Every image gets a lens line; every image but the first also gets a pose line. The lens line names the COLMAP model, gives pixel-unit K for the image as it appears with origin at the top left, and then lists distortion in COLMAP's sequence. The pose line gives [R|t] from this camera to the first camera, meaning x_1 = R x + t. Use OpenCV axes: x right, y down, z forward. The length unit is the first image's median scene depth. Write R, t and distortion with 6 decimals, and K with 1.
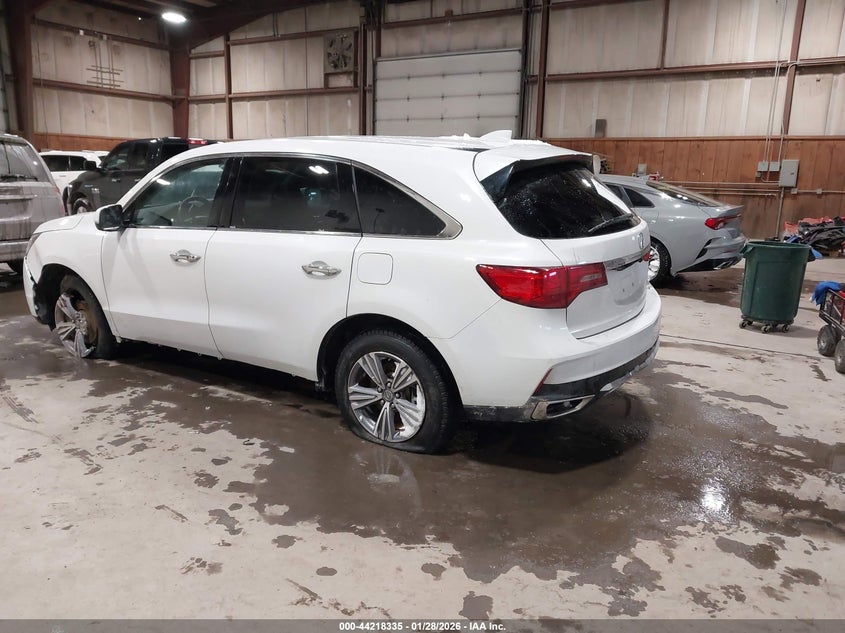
lens RADIAL K [[689.3, 0, 419.2], [0, 689.3, 317.3], [0, 0, 1]] dist [0.000891, -0.002708]
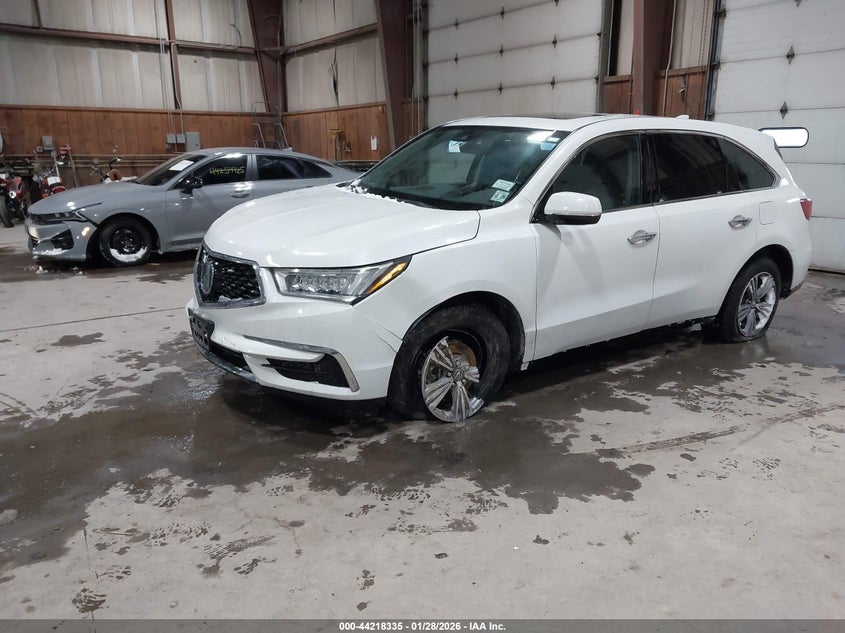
lens RADIAL K [[689.3, 0, 419.2], [0, 689.3, 317.3], [0, 0, 1]] dist [0.000891, -0.002708]
pose [[0.355663, -0.236226, 0.904268, -1.276889], [0.199549, 0.964414, 0.173452, -0.197259], [-0.913063, 0.118755, 0.390145, 0.866066]]
